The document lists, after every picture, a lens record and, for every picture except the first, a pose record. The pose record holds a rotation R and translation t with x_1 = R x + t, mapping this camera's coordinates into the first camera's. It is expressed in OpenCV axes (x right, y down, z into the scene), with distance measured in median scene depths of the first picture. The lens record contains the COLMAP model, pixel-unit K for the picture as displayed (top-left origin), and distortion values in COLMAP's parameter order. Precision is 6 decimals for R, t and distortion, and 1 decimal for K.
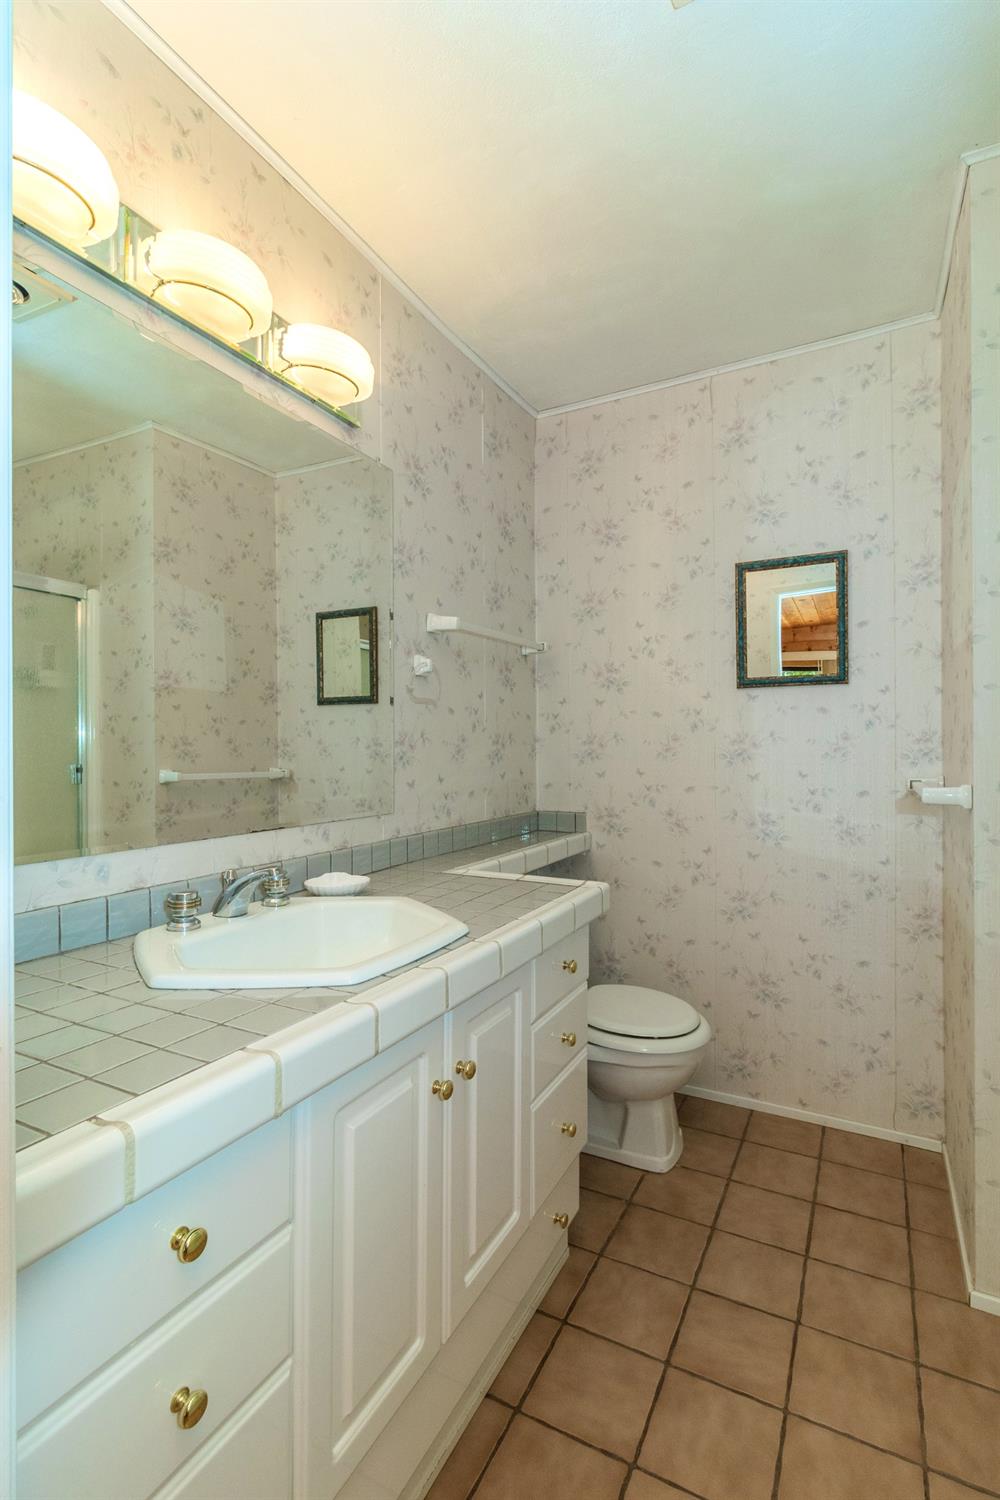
lens RADIAL K [[697.4, 0, 513.0], [0, 697.4, 744.0], [0, 0, 1]] dist [0.002572, -0.000050]
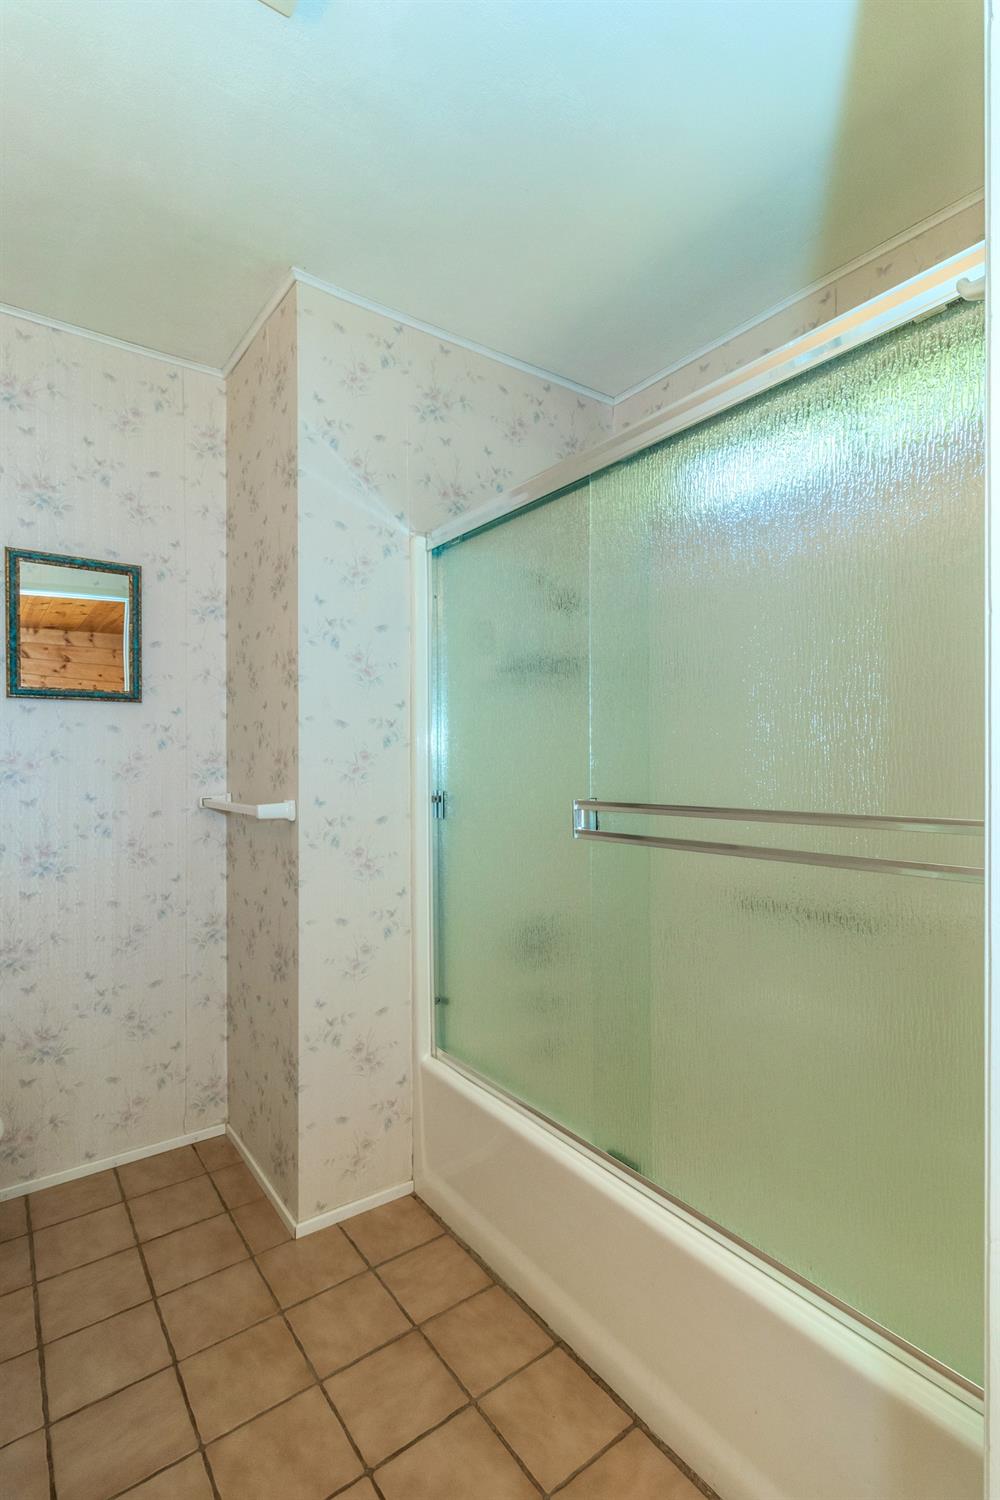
lens RADIAL K [[697.4, 0, 509.6], [0, 697.4, 759.5], [0, 0, 1]] dist [0.002572, -0.000050]
pose [[0.442621, 0.002992, 0.896704, -0.178688], [-0.002196, 0.999995, -0.002252, -0.005914], [-0.896706, -0.000972, 0.442626, 0.106522]]
